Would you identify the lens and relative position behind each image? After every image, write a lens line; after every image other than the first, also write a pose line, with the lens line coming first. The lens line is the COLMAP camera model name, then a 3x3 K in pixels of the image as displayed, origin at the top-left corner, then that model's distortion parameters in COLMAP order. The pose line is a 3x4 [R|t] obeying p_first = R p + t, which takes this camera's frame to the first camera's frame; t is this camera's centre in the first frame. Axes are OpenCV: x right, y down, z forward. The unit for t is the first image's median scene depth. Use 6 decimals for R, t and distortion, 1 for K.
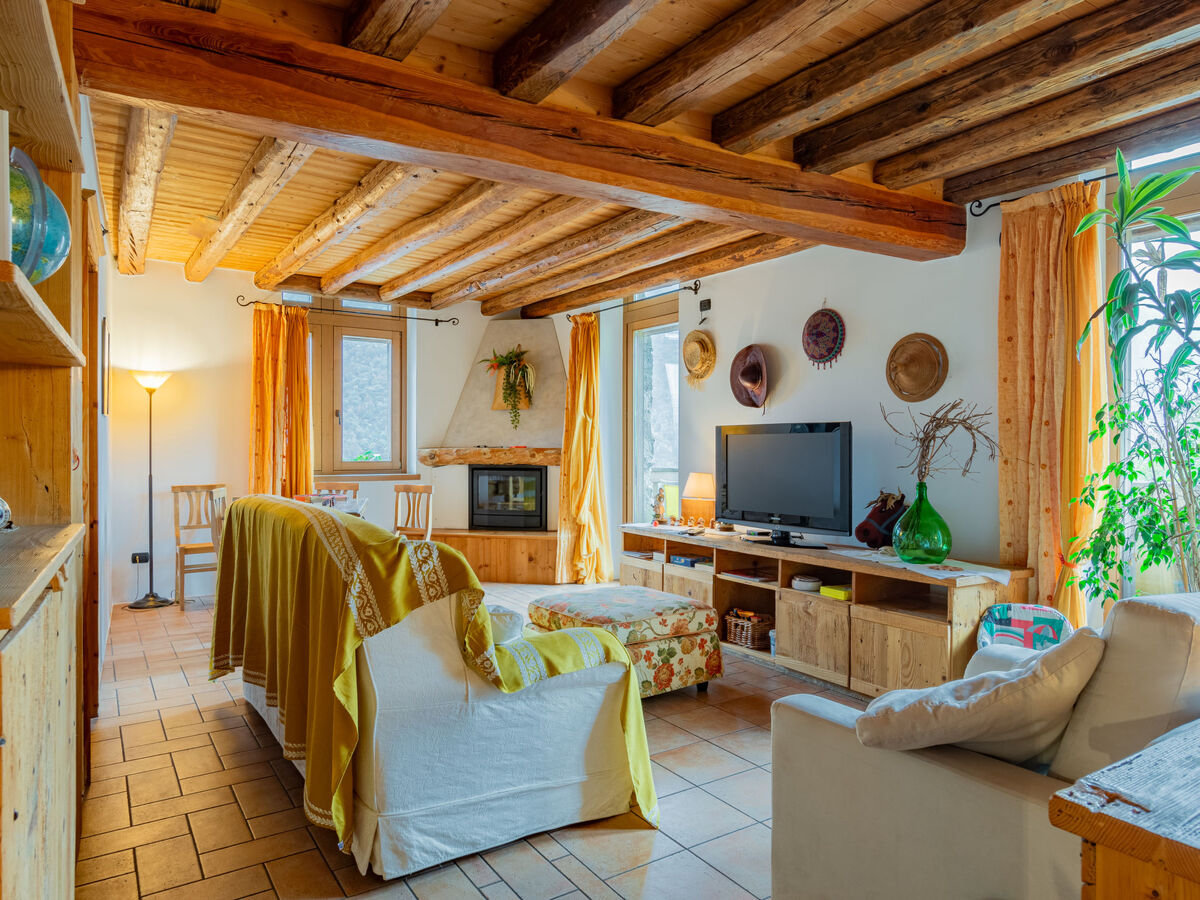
lens RADIAL K [[789.5, 0, 598.0], [0, 789.5, 452.5], [0, 0, 1]] dist [-0.002177, -0.004997]
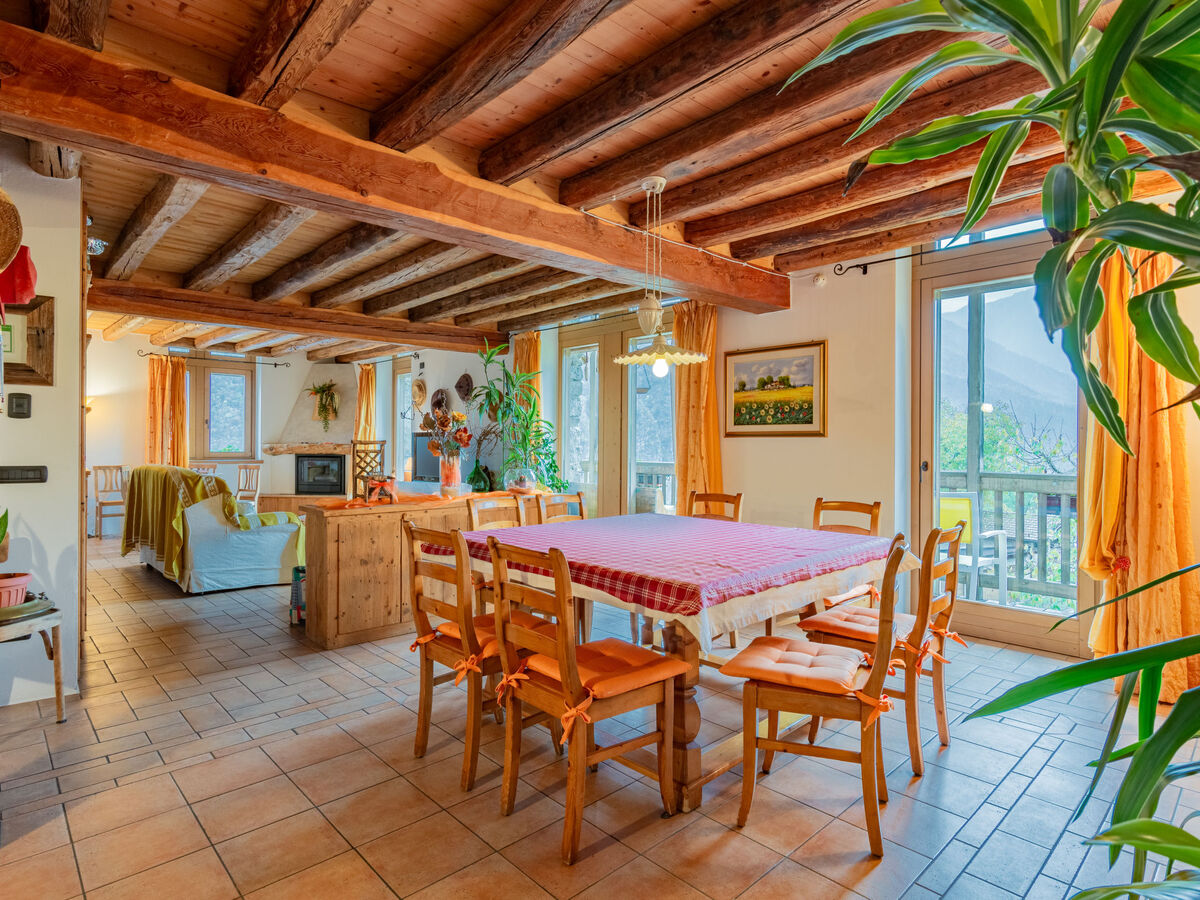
lens RADIAL K [[656.3, 0, 602.6], [0, 656.3, 446.0], [0, 0, 1]] dist [-0.015942, 0.001431]
pose [[0.981838, 0.003875, 0.189682, 0.248936], [-0.002862, 0.999980, -0.005615, 0.005552], [-0.189700, 0.004970, 0.981830, -0.541613]]
